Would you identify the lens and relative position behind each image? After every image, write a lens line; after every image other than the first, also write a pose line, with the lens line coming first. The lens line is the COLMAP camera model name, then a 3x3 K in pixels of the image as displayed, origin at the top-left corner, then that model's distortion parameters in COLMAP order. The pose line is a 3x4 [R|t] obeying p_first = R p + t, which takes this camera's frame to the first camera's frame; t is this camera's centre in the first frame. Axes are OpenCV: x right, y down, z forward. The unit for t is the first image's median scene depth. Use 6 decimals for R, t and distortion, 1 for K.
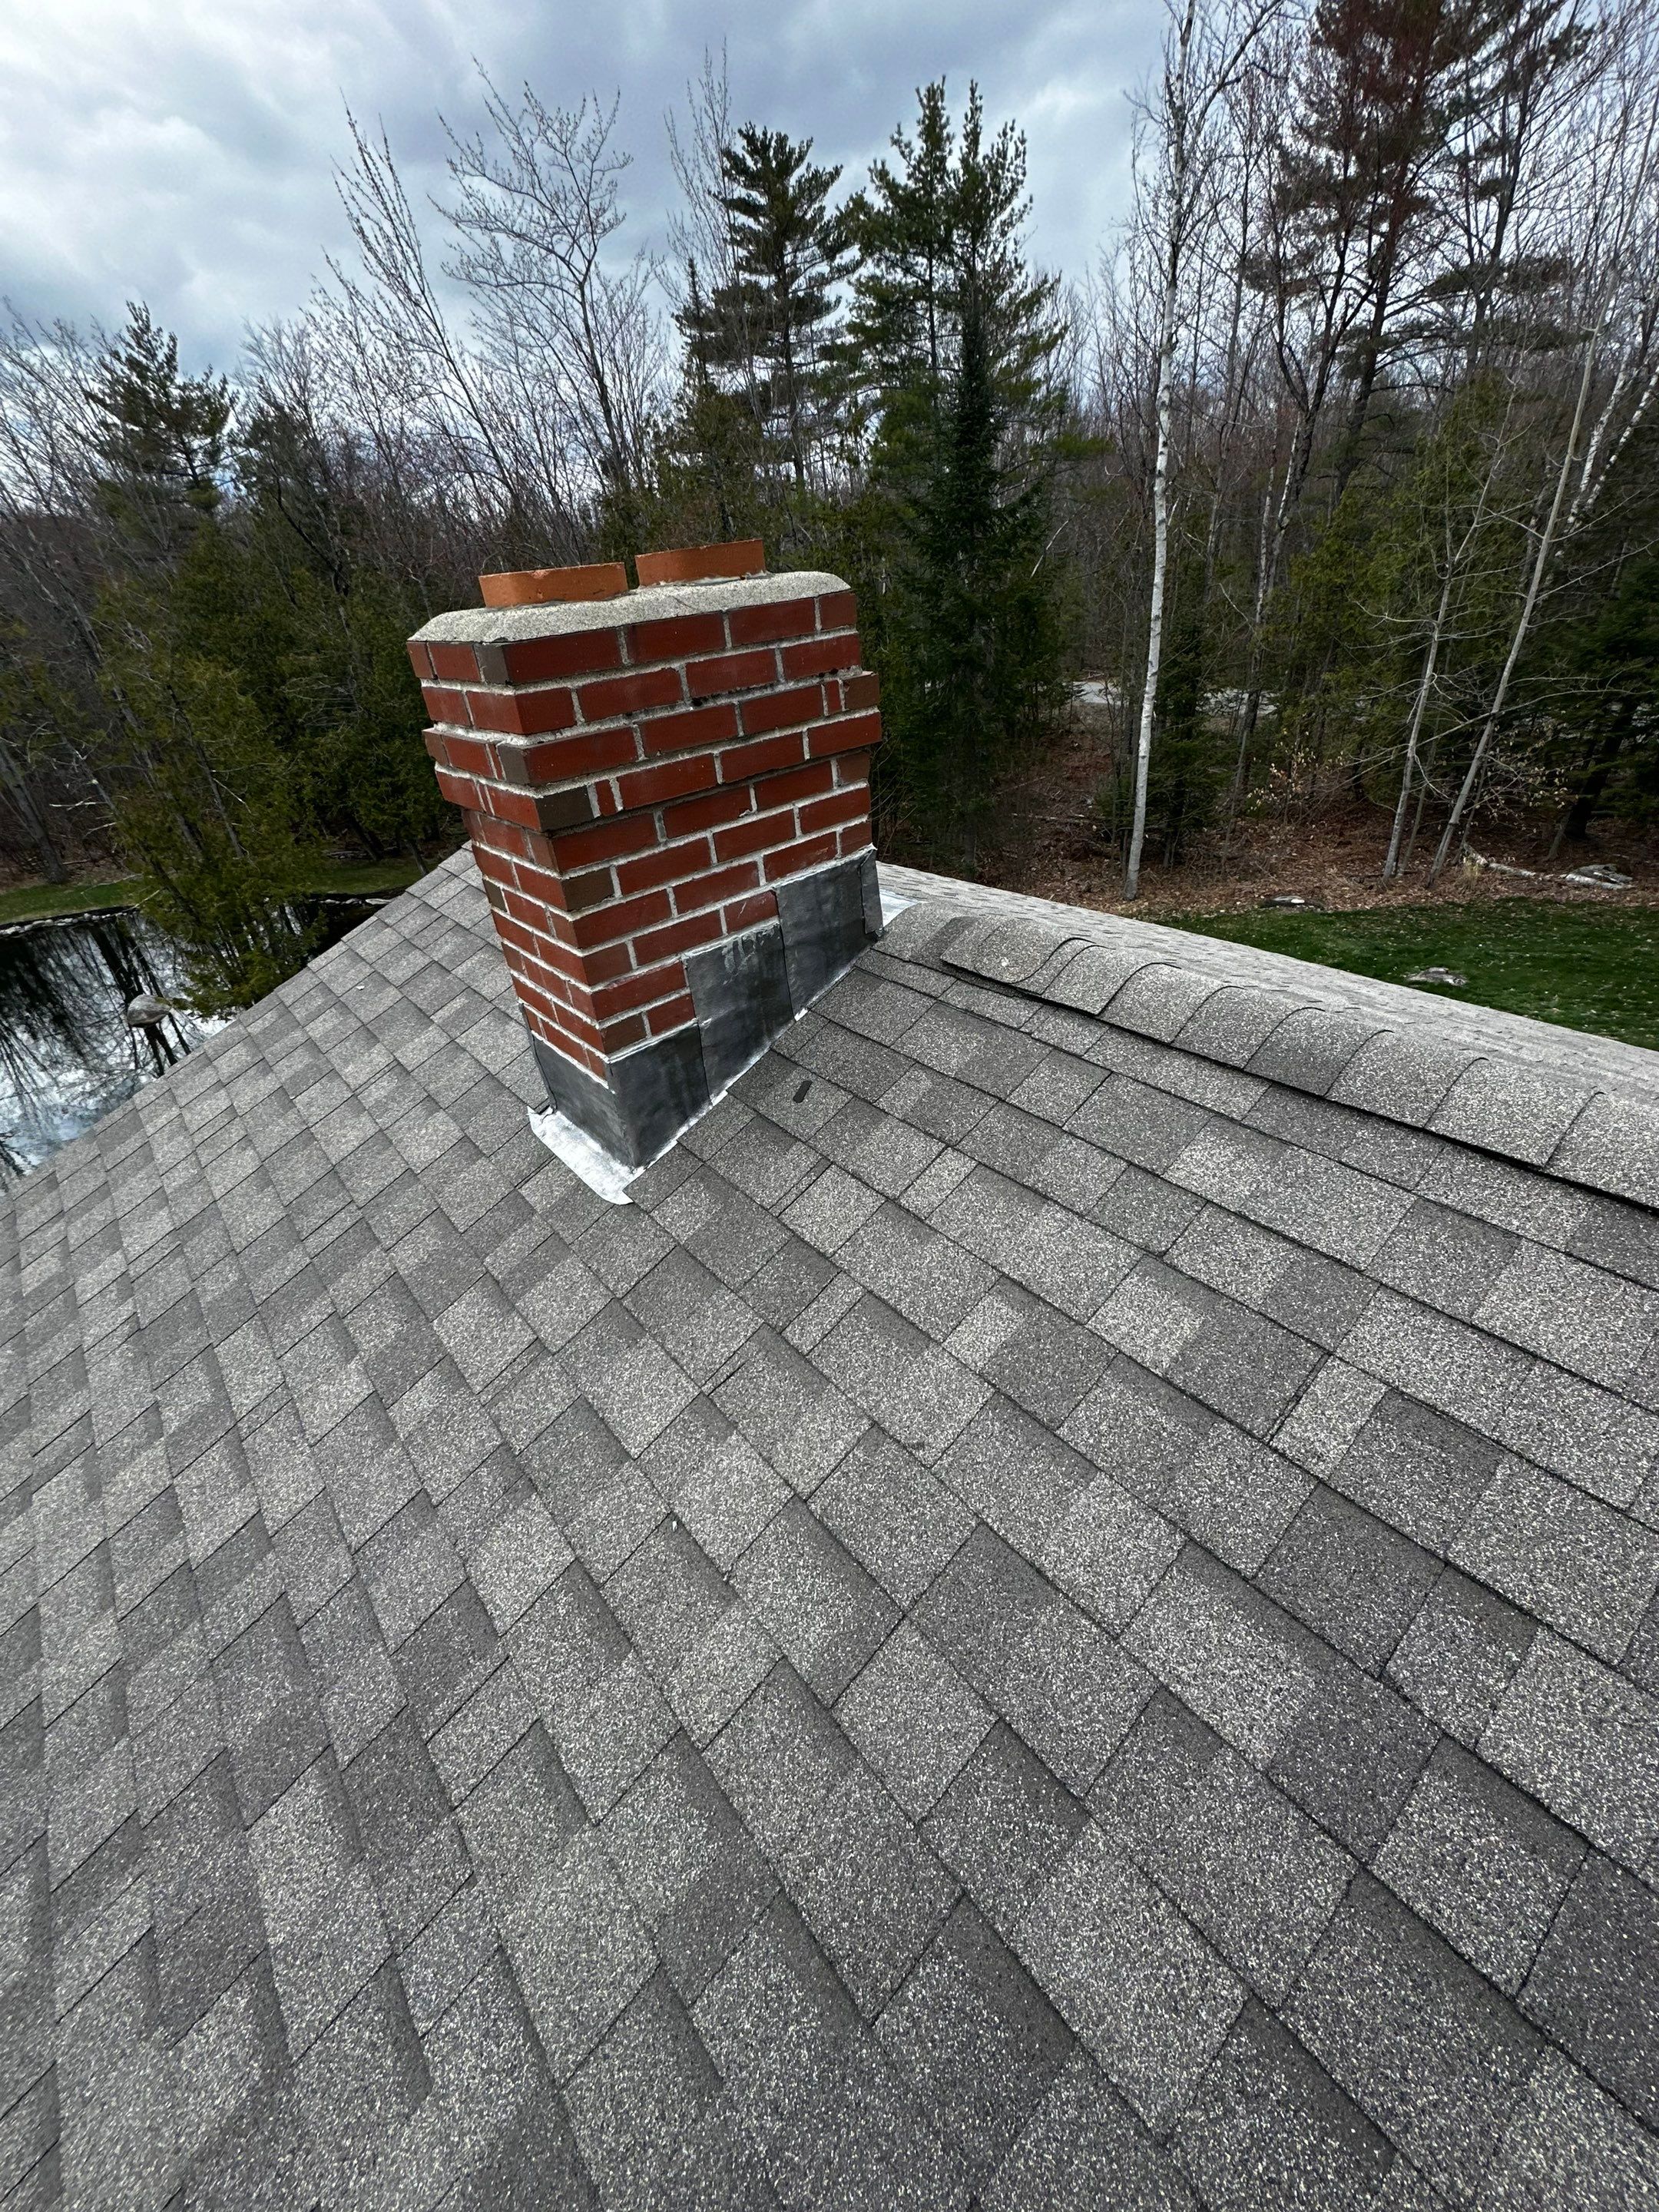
lens RADIAL K [[875.0, 0, 834.3], [0, 875.0, 1098.7], [0, 0, 1]] dist [0.000376, -0.000440]
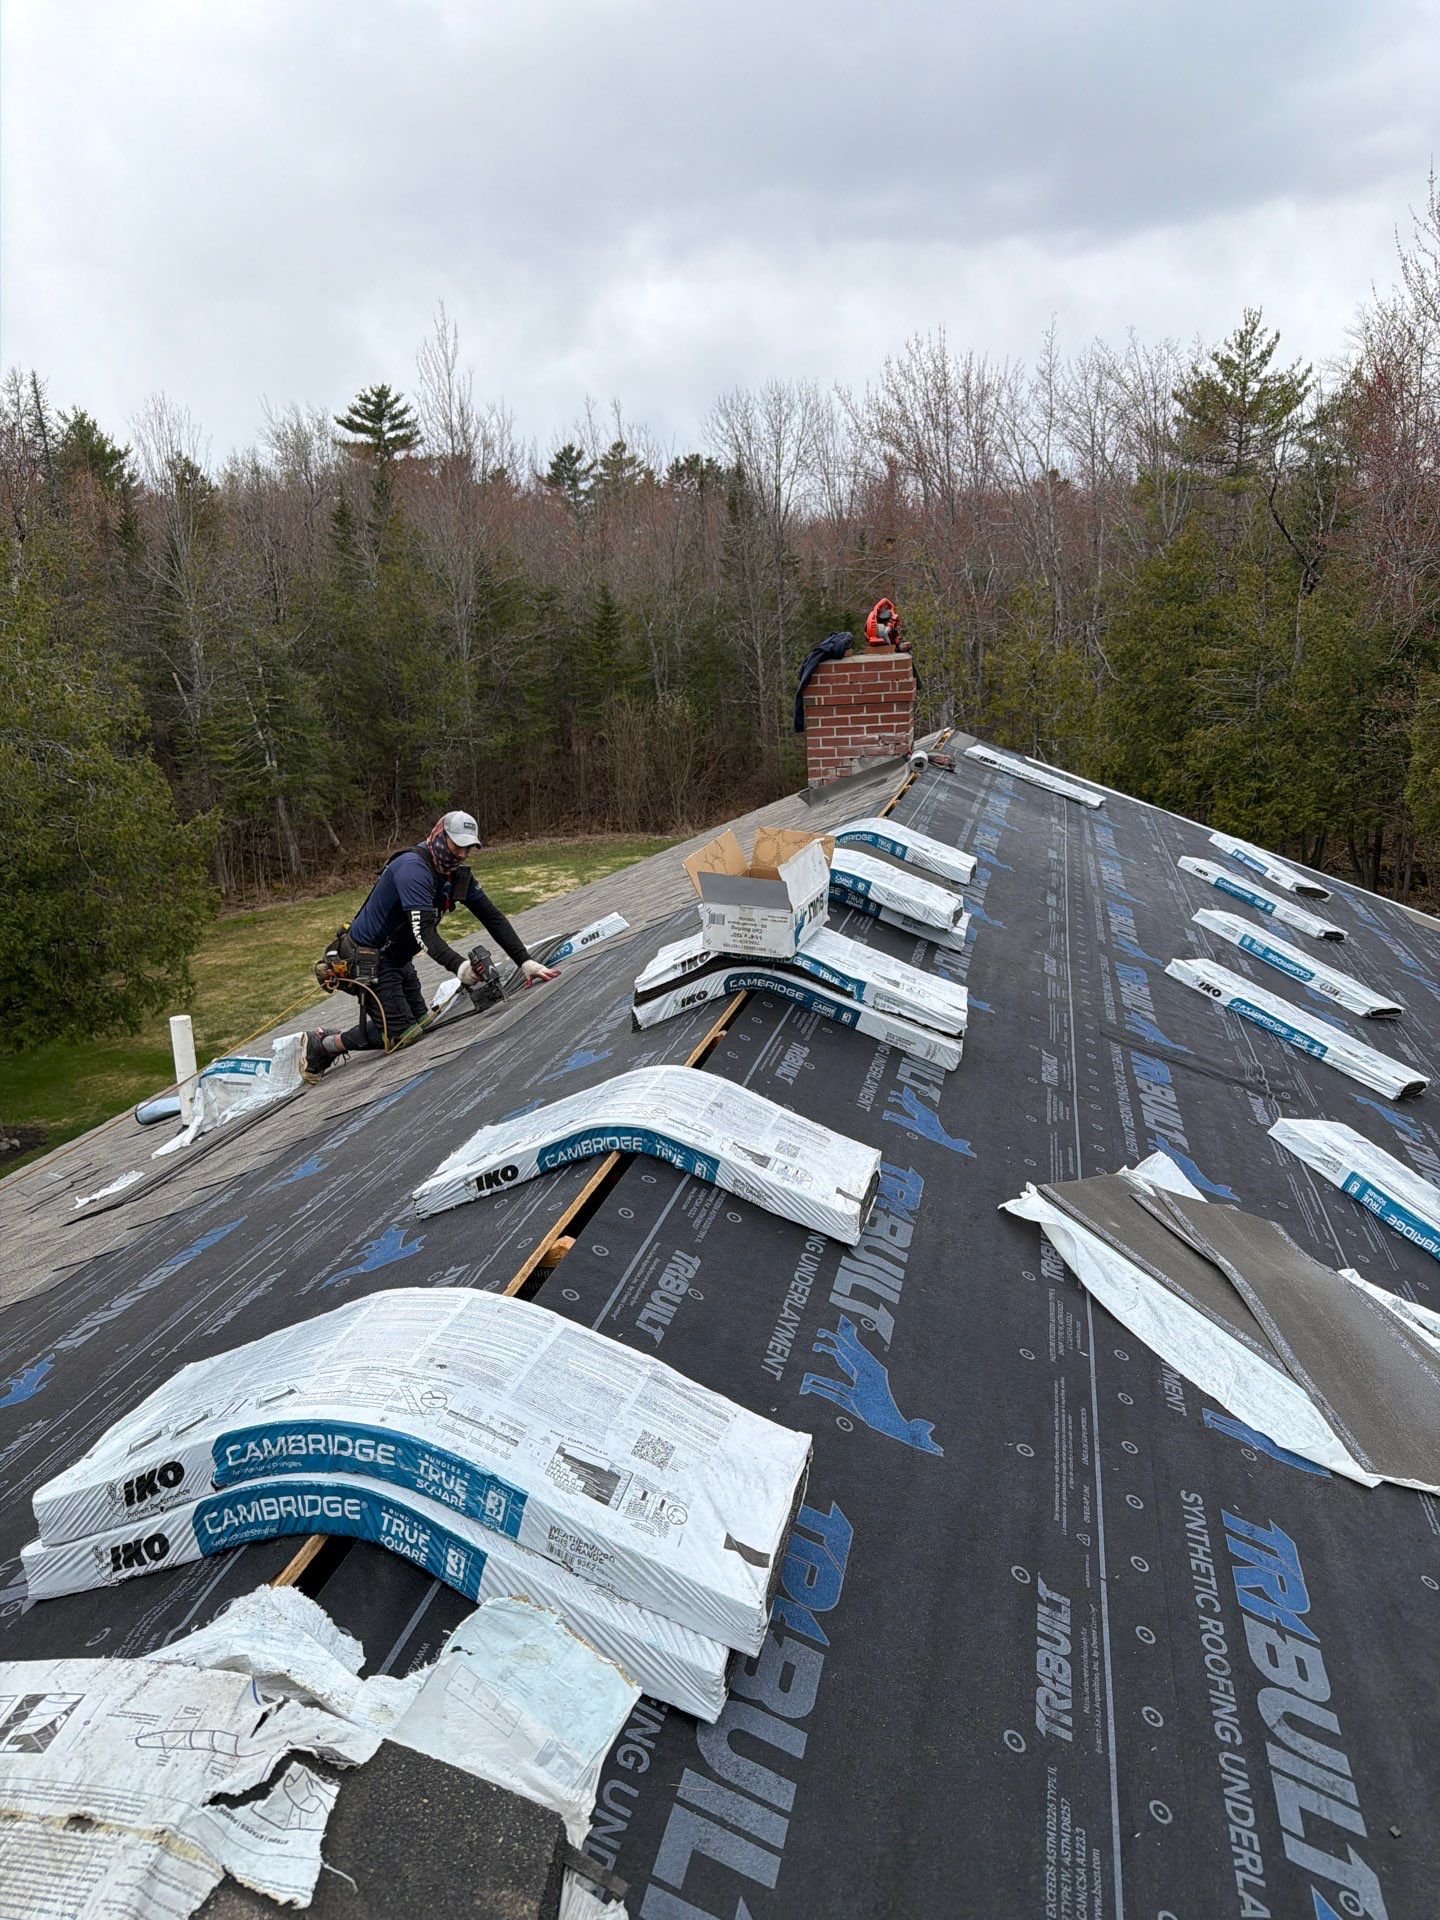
lens RADIAL K [[1349.6, 0, 741.9], [0, 1349.6, 964.7], [0, 0, 1]] dist [0.041308, -0.046951]
pose [[0.602155, 0.256958, -0.755898, 0.186432], [-0.429175, 0.902540, -0.035078, 0.048009], [0.673214, 0.345535, 0.653749, -0.119568]]
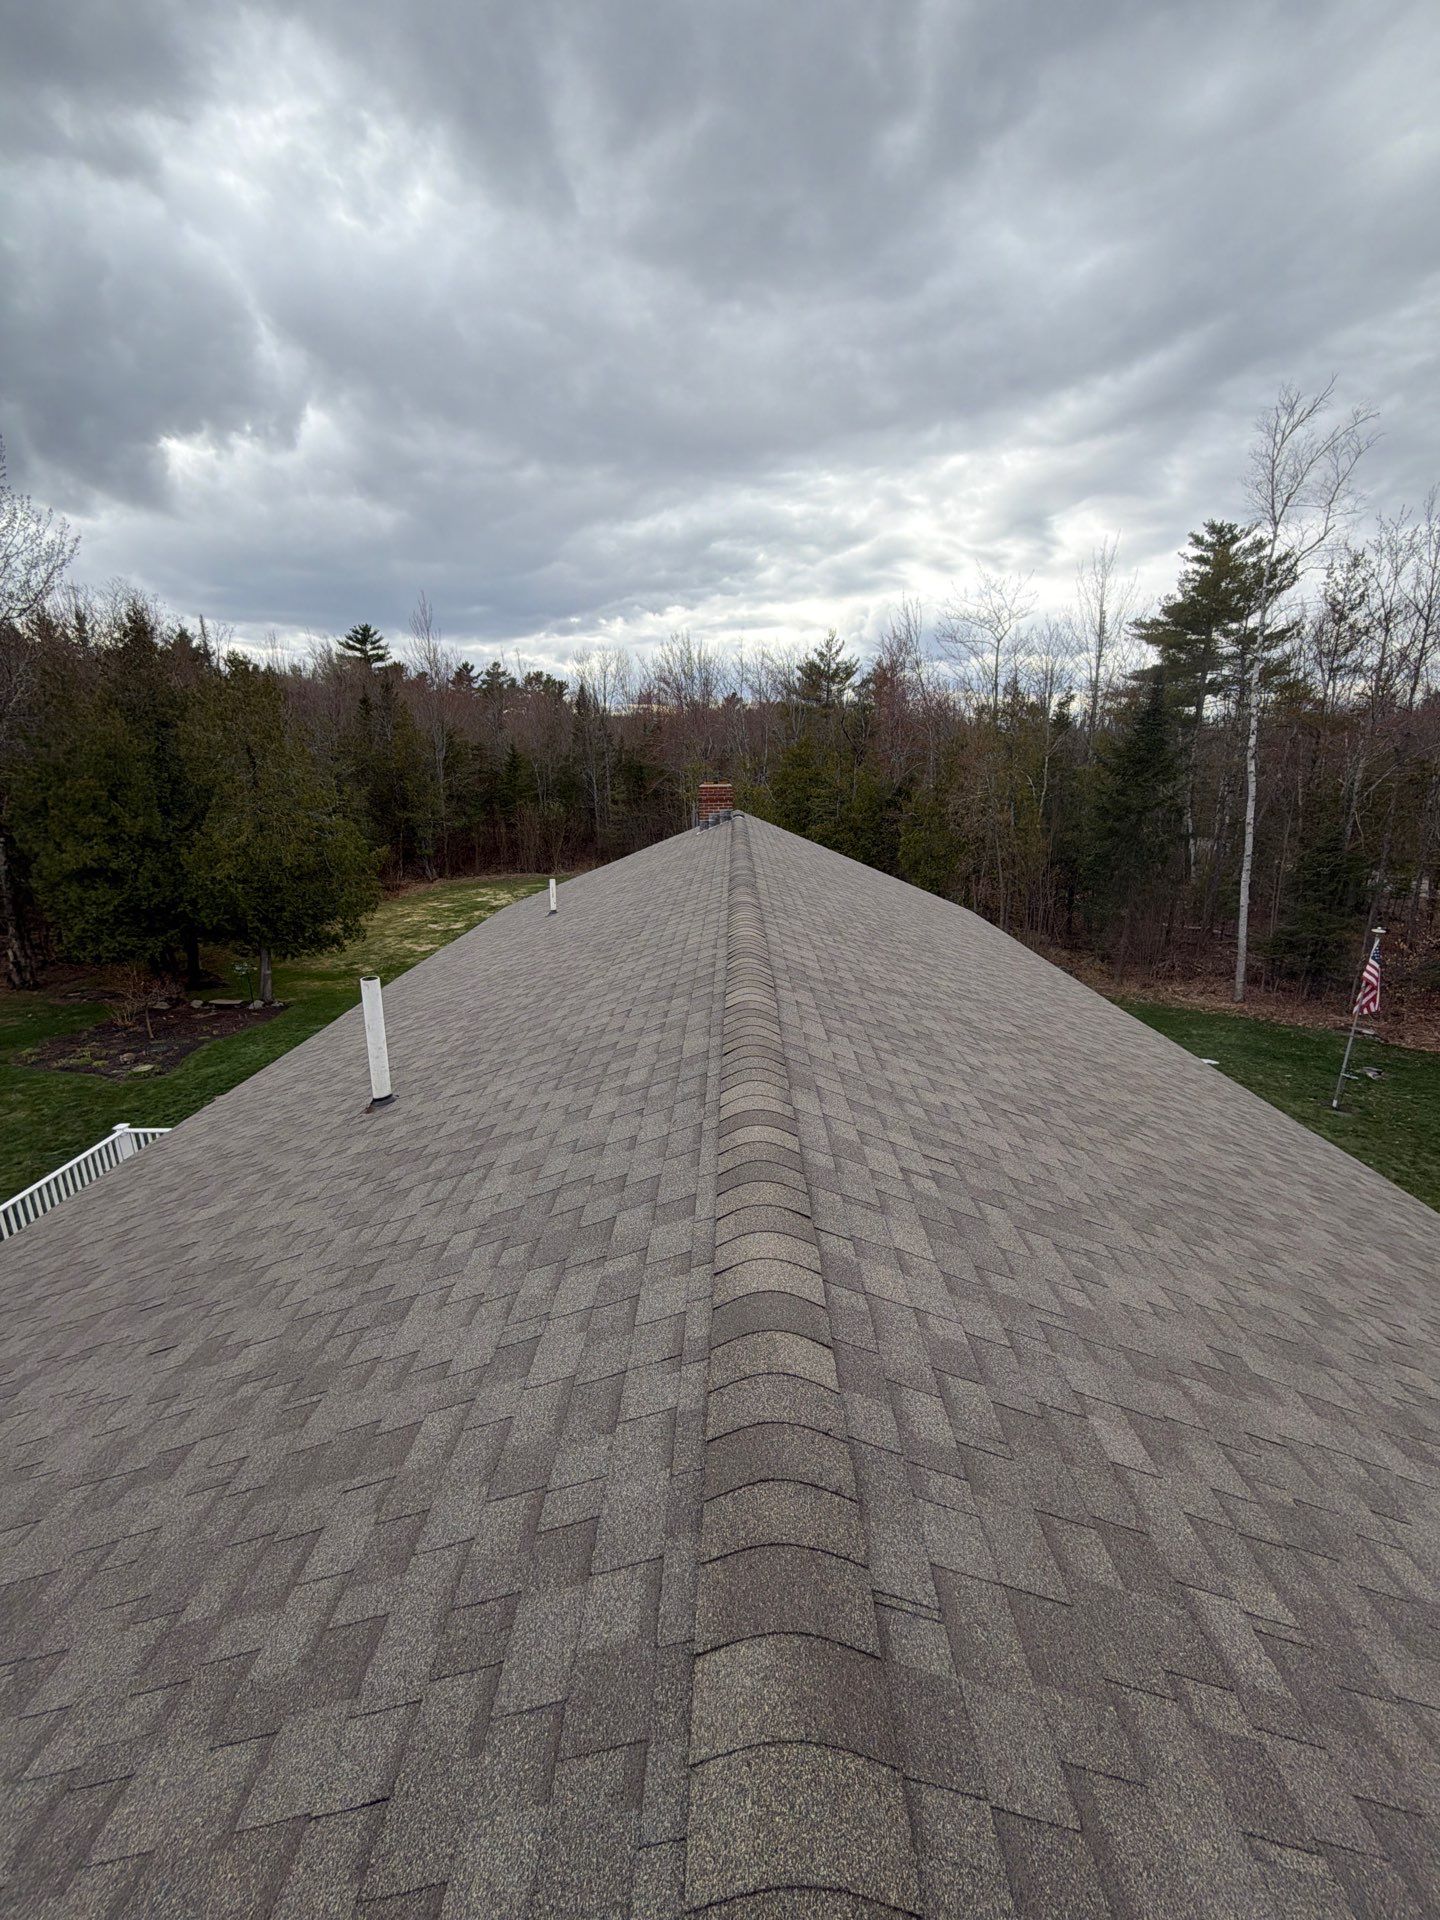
lens RADIAL K [[765.3, 0, 720.8], [0, 765.3, 963.3], [0, 0, 1]] dist [0.000542, -0.000230]
pose [[0.750408, 0.249313, -0.612153, 0.294845], [-0.400319, 0.908383, -0.120772, 0.126439], [0.525959, 0.335685, 0.781462, -0.275289]]
